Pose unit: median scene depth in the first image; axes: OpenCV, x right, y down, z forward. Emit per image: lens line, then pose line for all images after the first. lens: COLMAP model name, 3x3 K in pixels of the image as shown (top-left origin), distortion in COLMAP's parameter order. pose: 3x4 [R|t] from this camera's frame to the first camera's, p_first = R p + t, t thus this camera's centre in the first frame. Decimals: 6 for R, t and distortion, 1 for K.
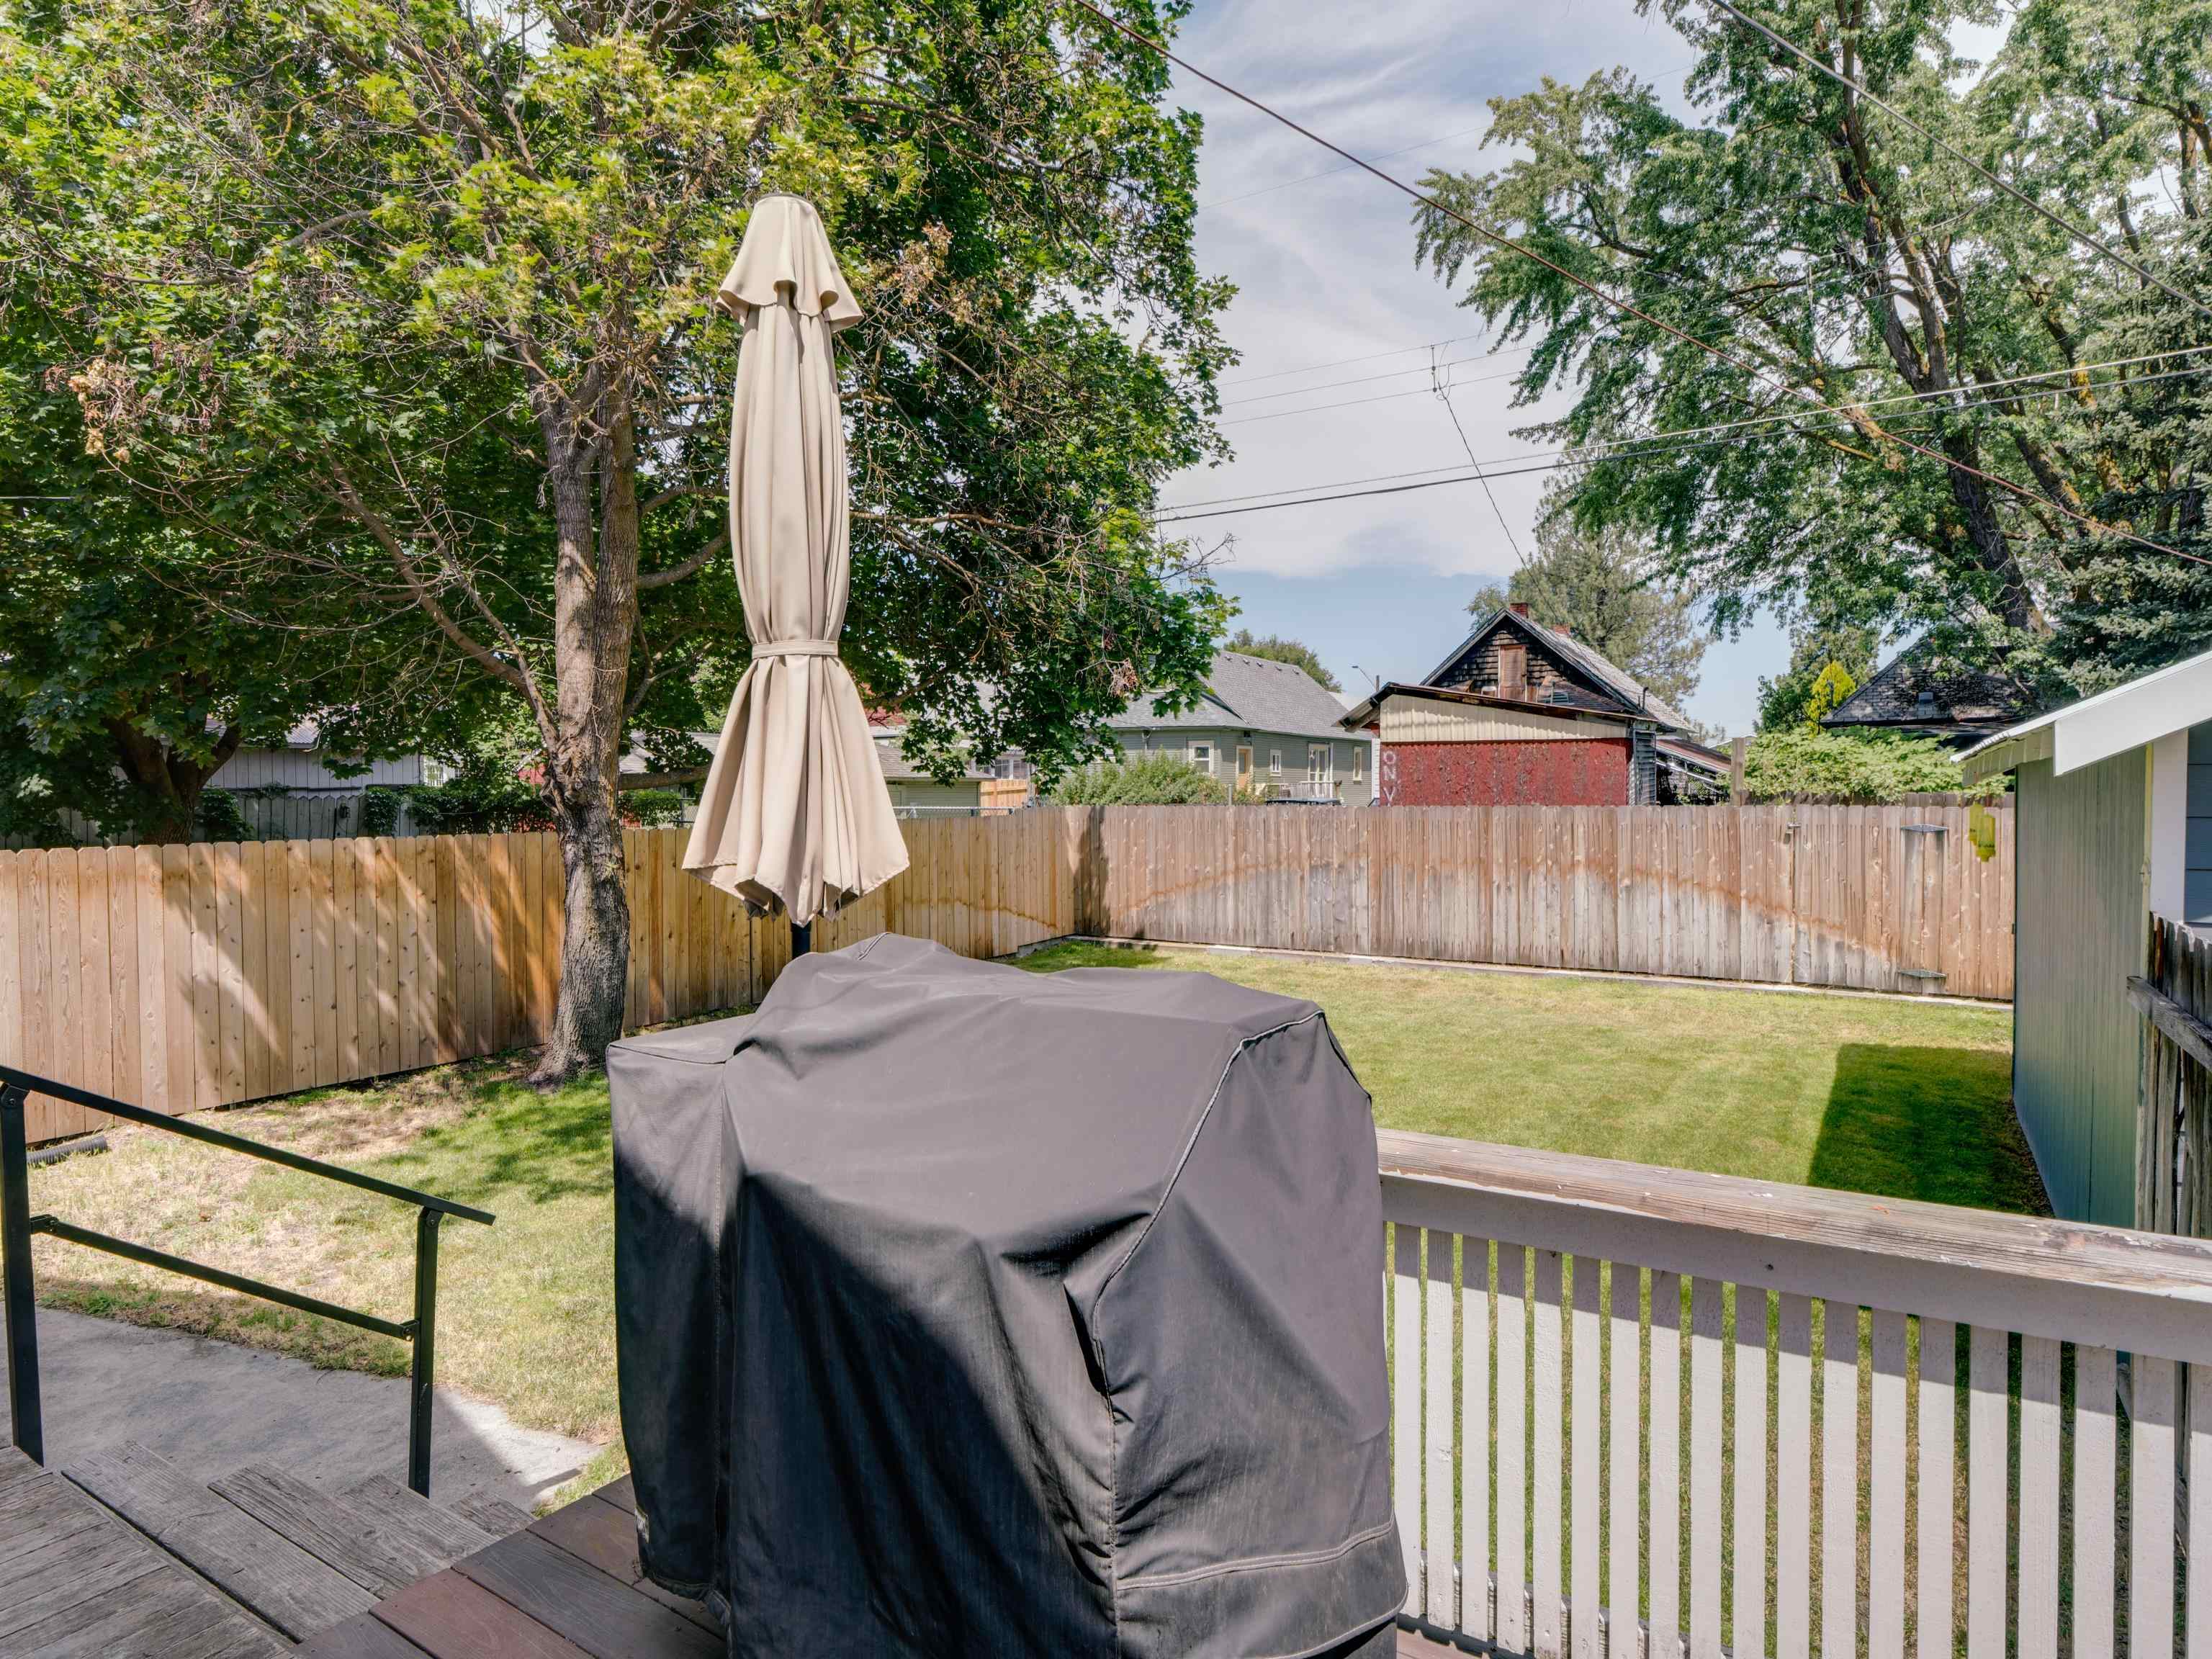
lens RADIAL K [[1231.2, 0, 1101.2], [0, 1231.2, 817.5], [0, 0, 1]] dist [-0.000013, -0.001875]
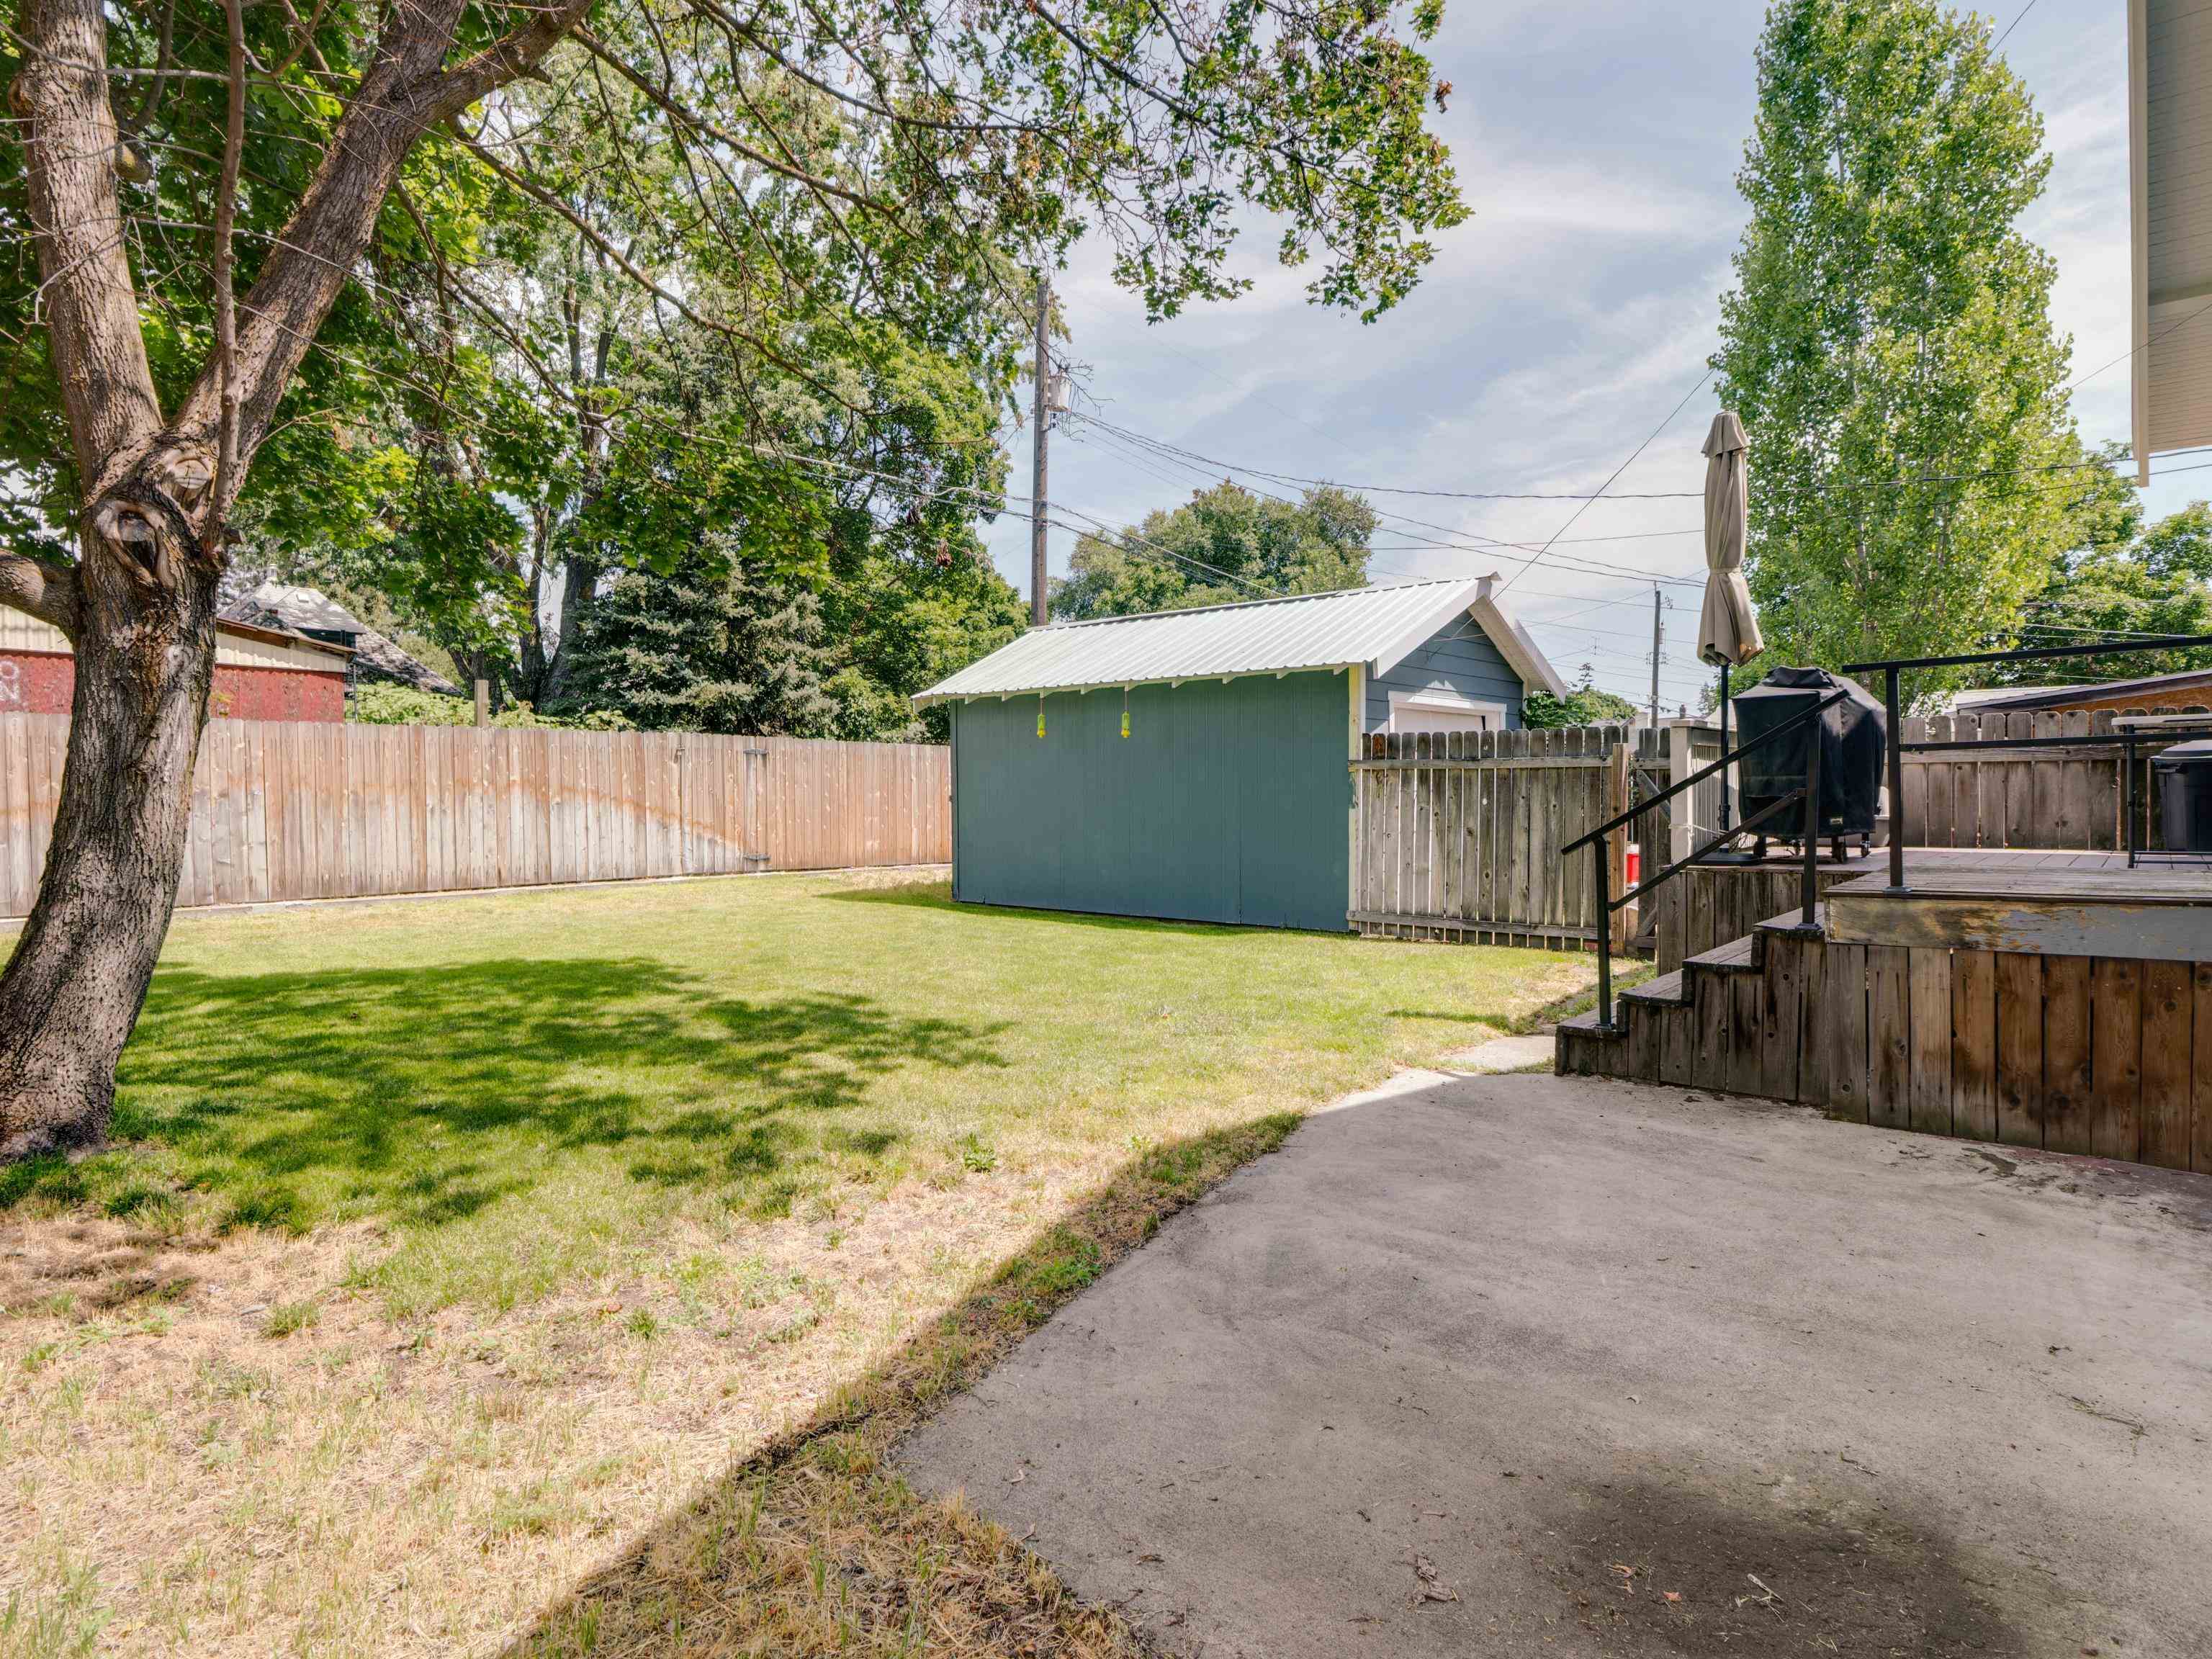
lens RADIAL K [[1247.5, 0, 1102.4], [0, 1247.5, 820.3], [0, 0, 1]] dist [-0.002681, -0.001650]
pose [[0.139057, -0.019361, 0.990095, -0.515886], [0.024575, 0.999568, 0.016094, 0.055974], [-0.989979, 0.022093, 0.139472, 0.320249]]
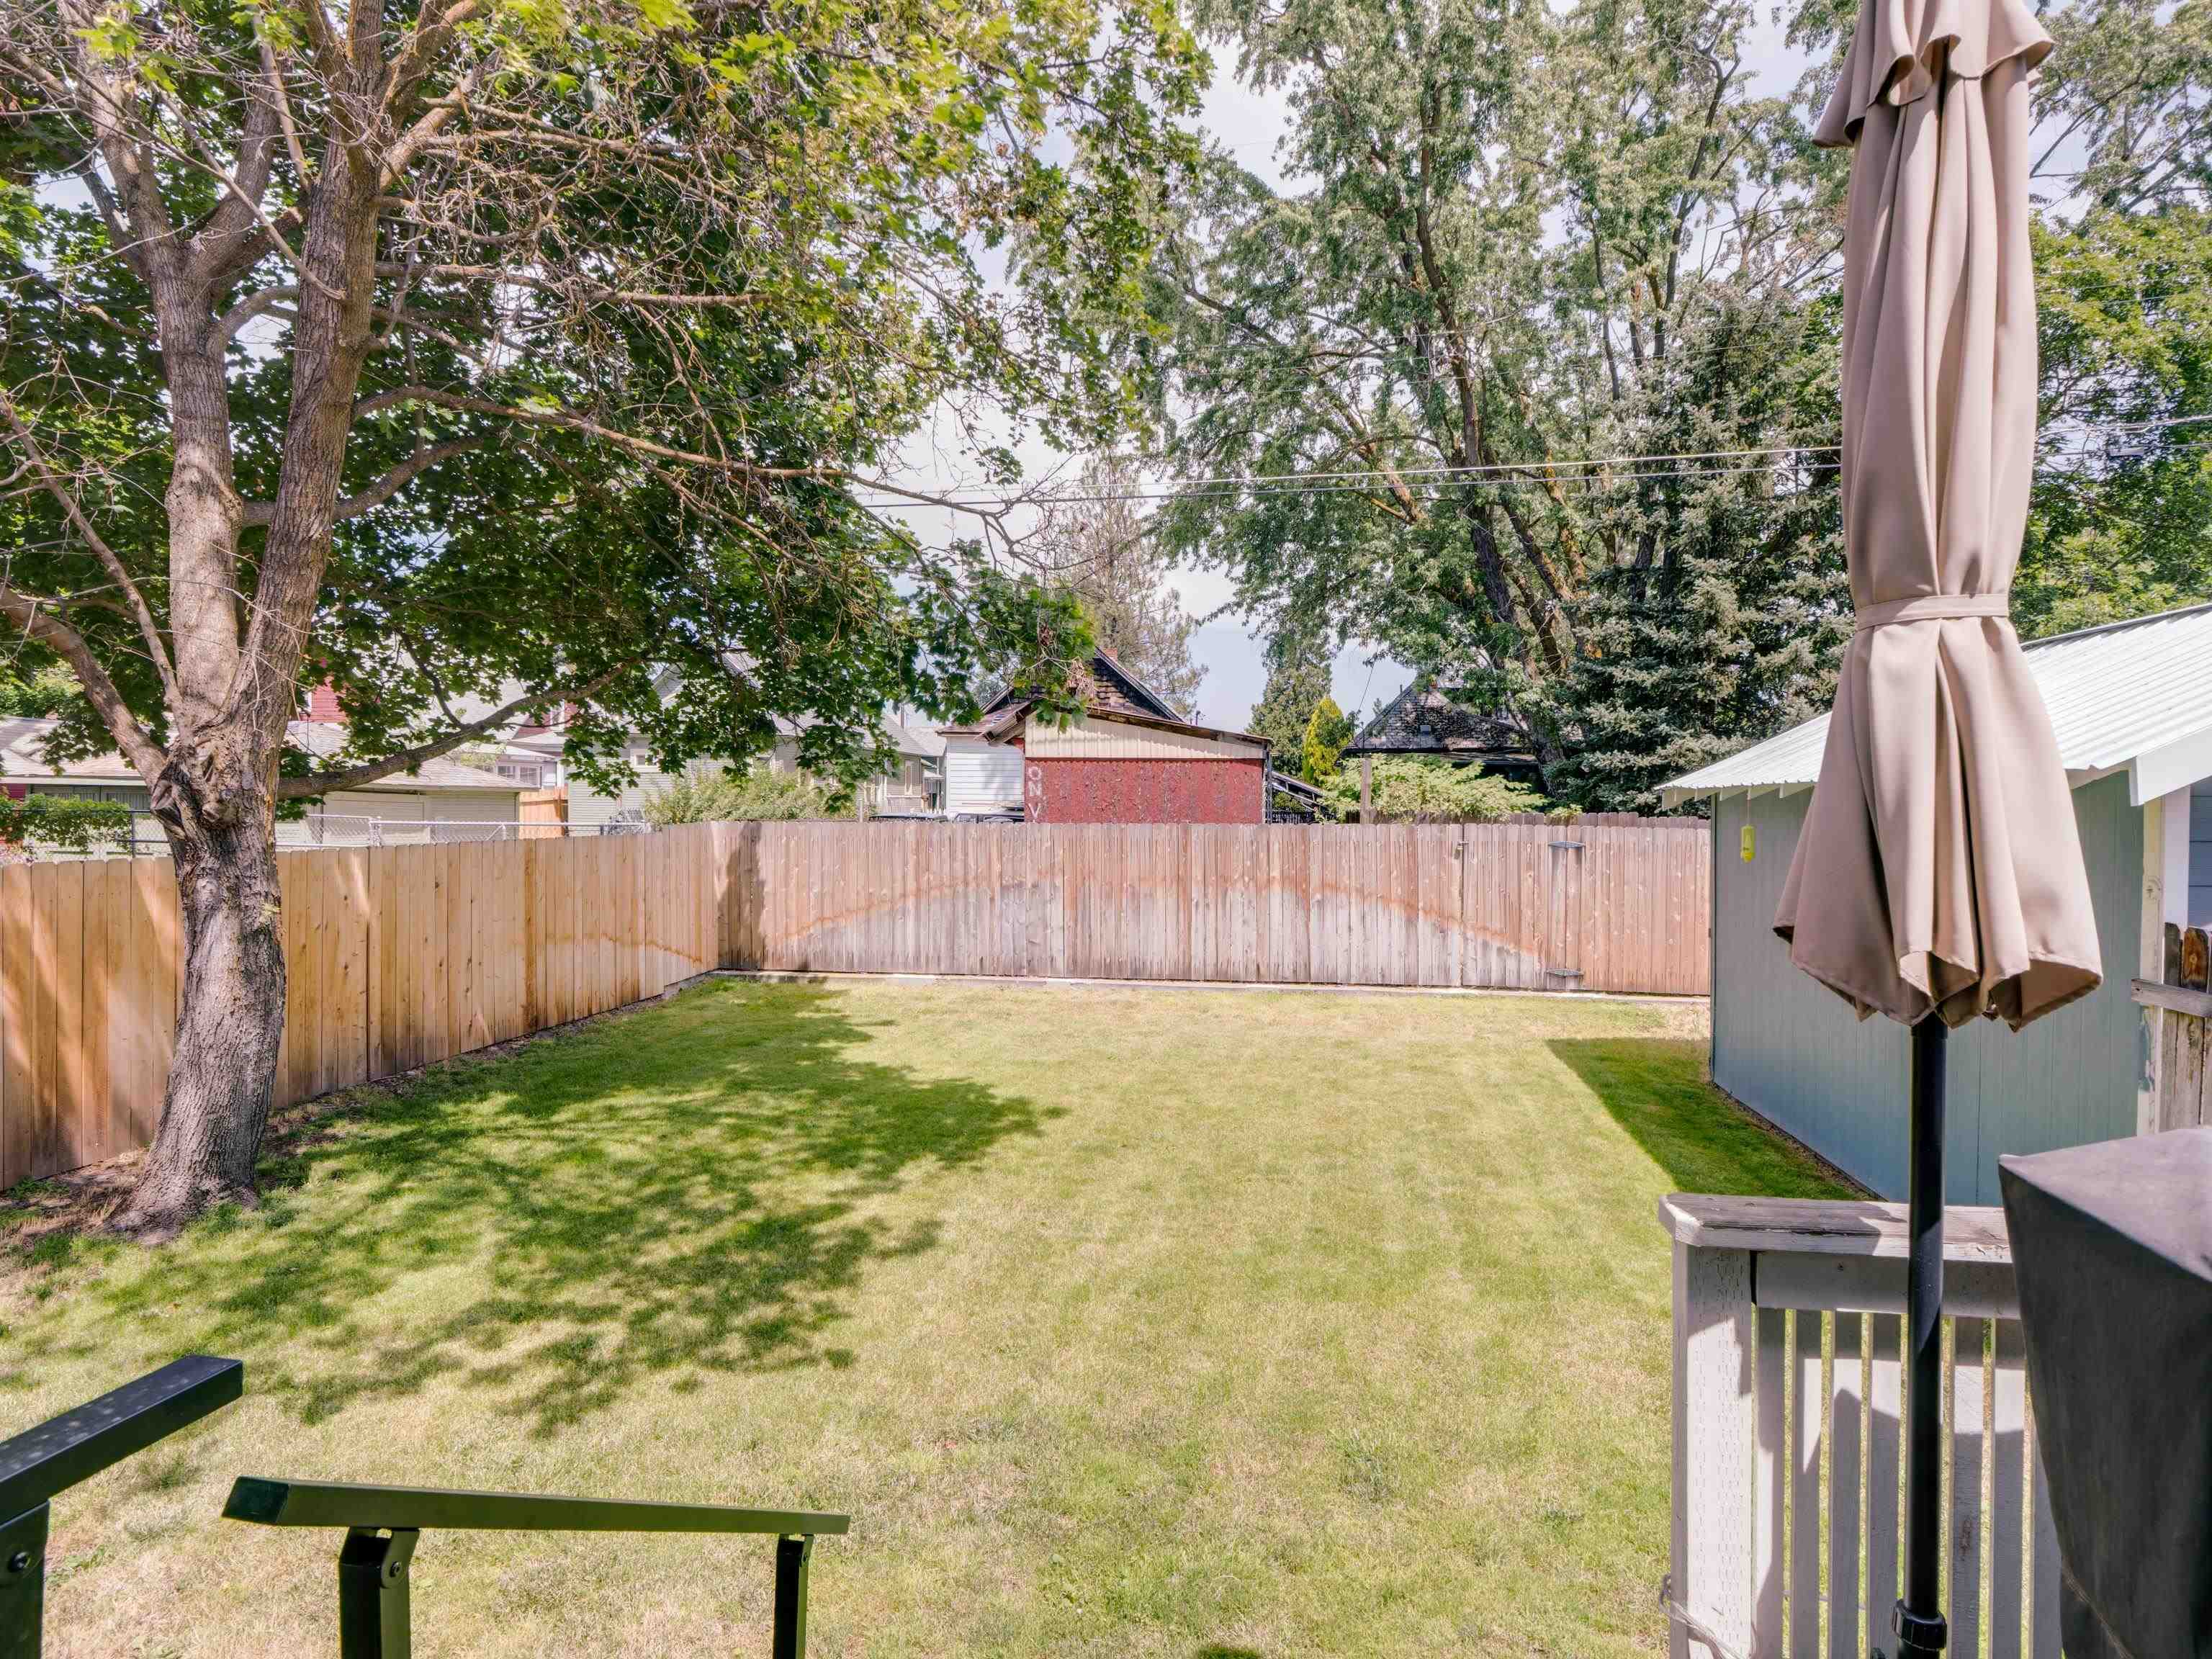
lens RADIAL K [[1247.5, 0, 1102.4], [0, 1247.5, 820.3], [0, 0, 1]] dist [-0.002681, -0.001650]
pose [[0.915992, 0.002823, 0.401188, -0.144333], [0.000895, 0.999958, -0.009081, -0.002826], [-0.401197, 0.008677, 0.915951, 0.087845]]
